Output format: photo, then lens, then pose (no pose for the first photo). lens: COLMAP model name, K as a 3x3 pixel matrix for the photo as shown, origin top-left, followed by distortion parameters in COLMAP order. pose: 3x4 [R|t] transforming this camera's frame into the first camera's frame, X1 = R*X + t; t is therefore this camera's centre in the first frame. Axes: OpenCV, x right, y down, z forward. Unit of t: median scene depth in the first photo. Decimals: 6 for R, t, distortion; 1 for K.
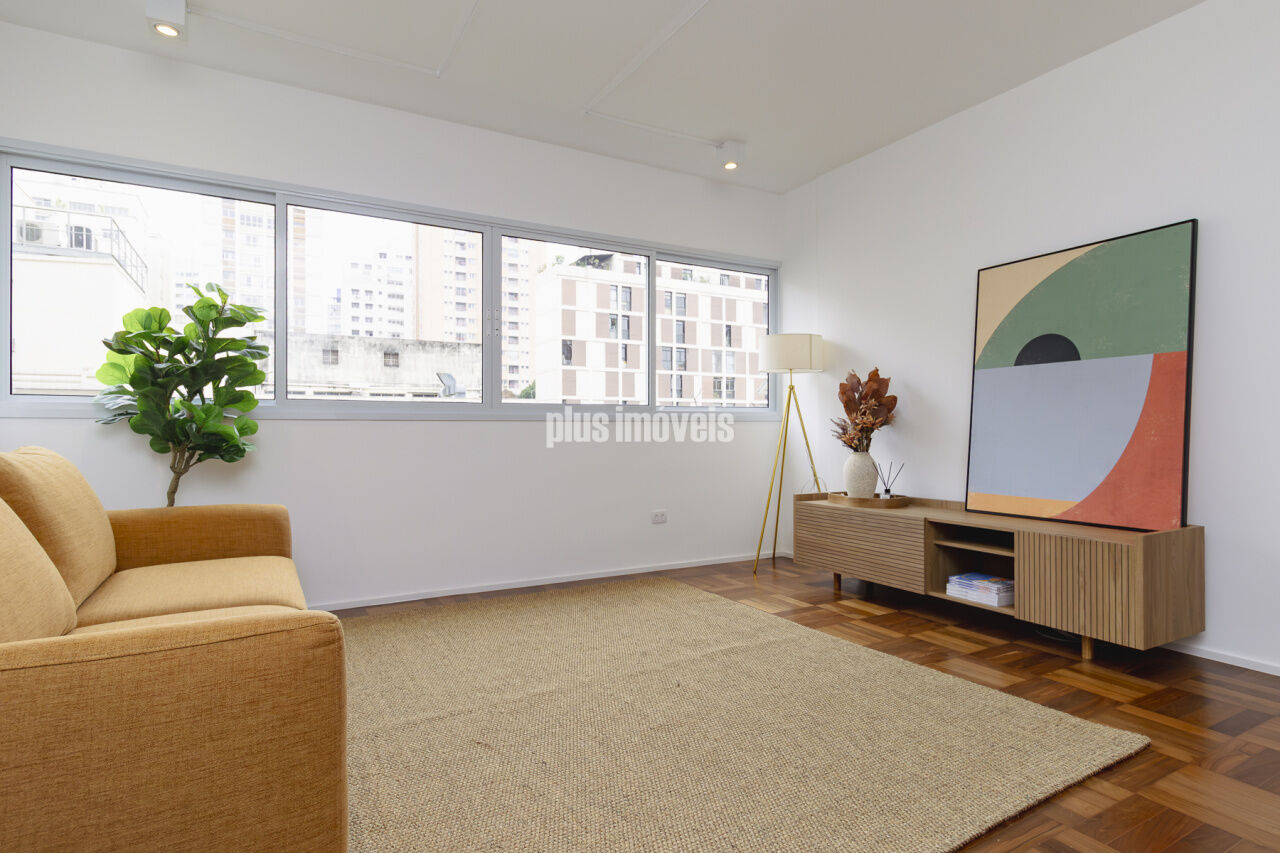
lens RADIAL K [[653.5, 0, 637.9], [0, 653.5, 426.9], [0, 0, 1]] dist [-0.004035, 0.001188]
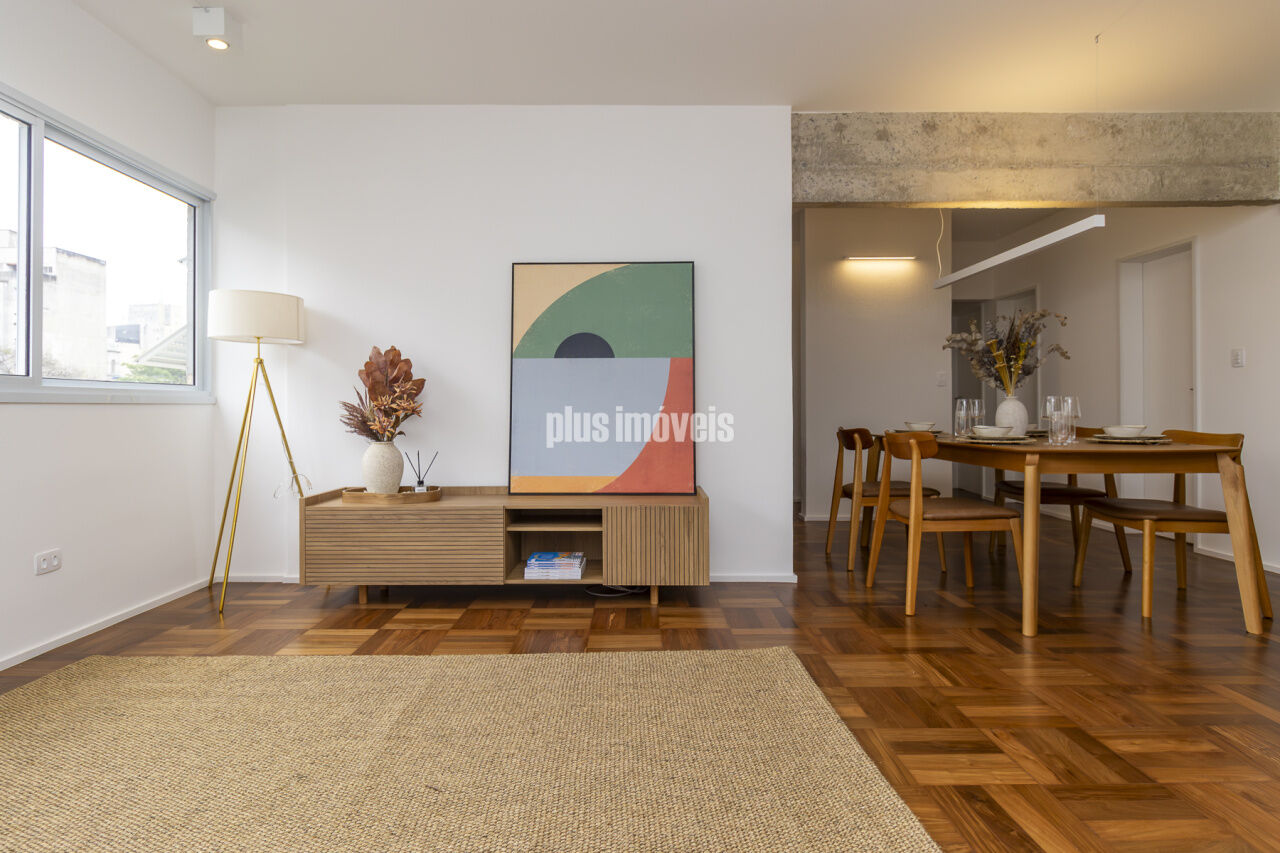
lens RADIAL K [[653.5, 0, 627.3], [0, 653.5, 406.8], [0, 0, 1]] dist [-0.004035, 0.001188]
pose [[0.506238, 0.001138, 0.862393, -0.330881], [-0.003496, 0.999994, 0.000733, -0.012929], [-0.862387, -0.003386, 0.506239, 0.355613]]
